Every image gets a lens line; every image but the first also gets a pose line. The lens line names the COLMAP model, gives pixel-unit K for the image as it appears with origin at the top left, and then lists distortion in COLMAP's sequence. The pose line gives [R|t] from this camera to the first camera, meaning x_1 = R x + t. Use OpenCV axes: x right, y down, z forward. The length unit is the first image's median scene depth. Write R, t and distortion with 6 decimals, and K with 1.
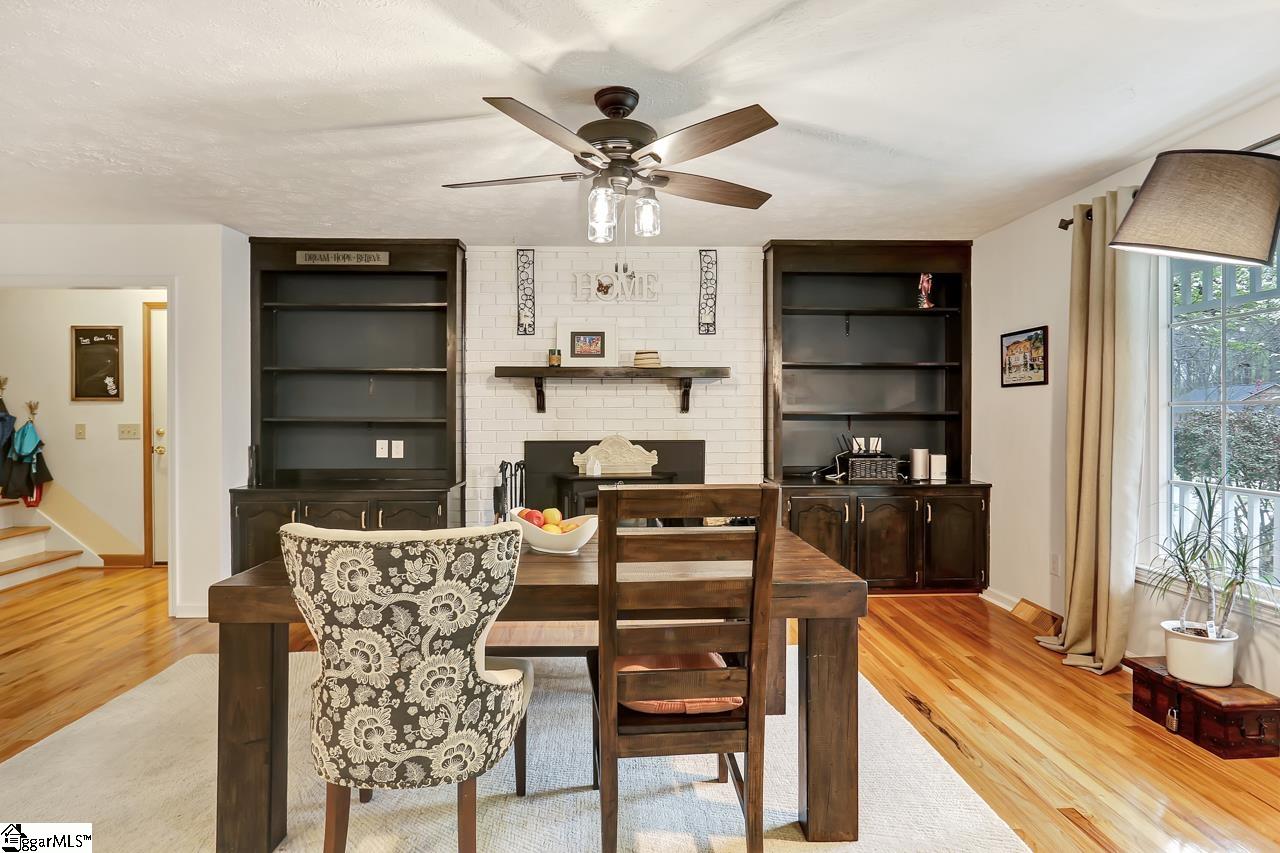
lens RADIAL K [[648.3, 0, 646.6], [0, 648.3, 417.8], [0, 0, 1]] dist [-0.013183, 0.004427]
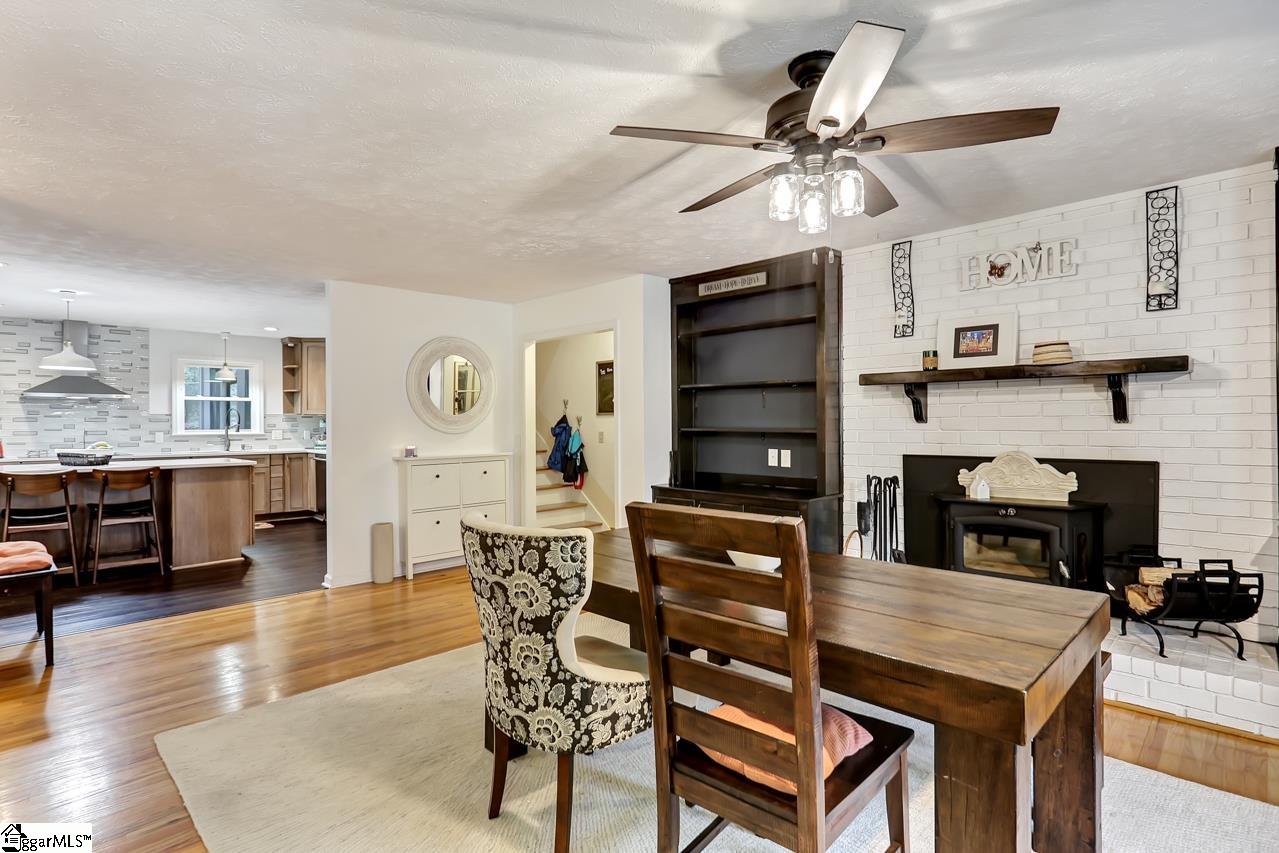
lens RADIAL K [[647.8, 0, 640.8], [0, 647.8, 427.5], [0, 0, 1]] dist [-0.013183, 0.004427]
pose [[0.680513, 0.002550, -0.732732, 0.239785], [-0.001667, 0.999997, 0.001932, -0.003166], [0.732735, -0.000093, 0.680515, 0.127904]]
